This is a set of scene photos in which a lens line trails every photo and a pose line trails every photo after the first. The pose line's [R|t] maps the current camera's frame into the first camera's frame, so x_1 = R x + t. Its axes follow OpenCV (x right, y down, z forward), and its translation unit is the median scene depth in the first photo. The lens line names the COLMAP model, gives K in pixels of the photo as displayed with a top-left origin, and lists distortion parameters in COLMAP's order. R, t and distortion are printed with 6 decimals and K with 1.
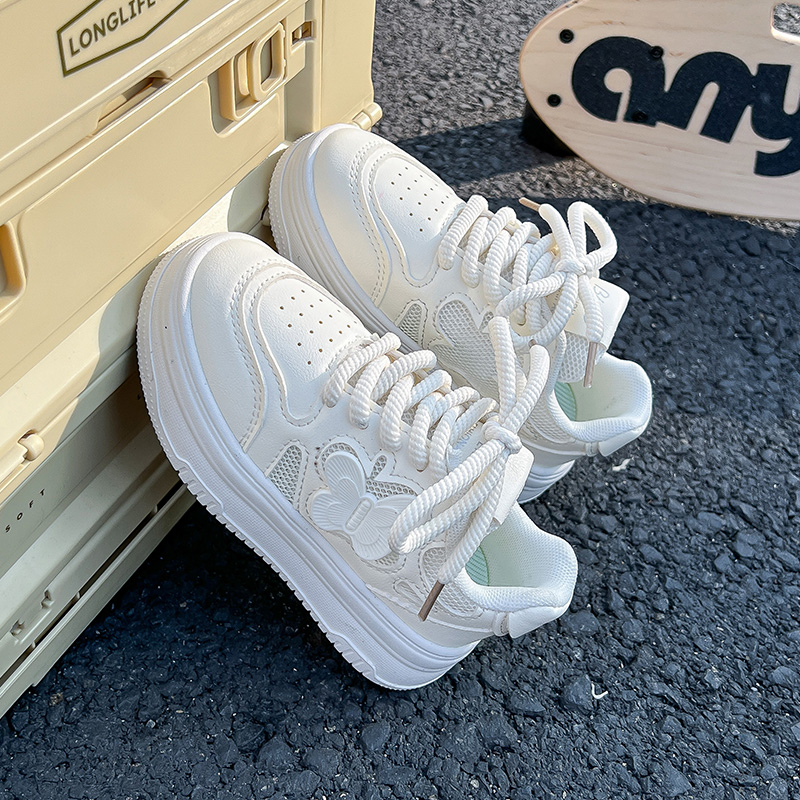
lens RADIAL K [[1142.8, 0, 400.0], [0, 1142.8, 400.0], [0, 0, 1]] dist [0.027677, -0.114212]
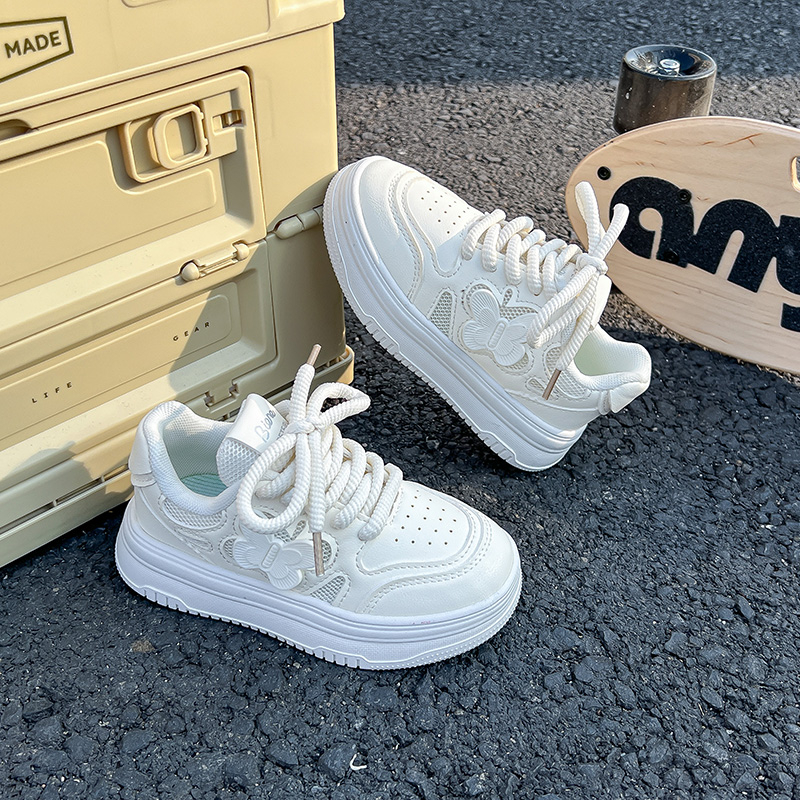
lens RADIAL K [[1014.3, 0, 410.0], [0, 1014.3, 400.4], [0, 0, 1]] dist [0.015628, -0.062509]
pose [[0.932644, 0.166232, -0.320222, 0.314641], [-0.203093, 0.975451, -0.085136, 0.006069], [0.298208, 0.144437, 0.943509, 0.083624]]
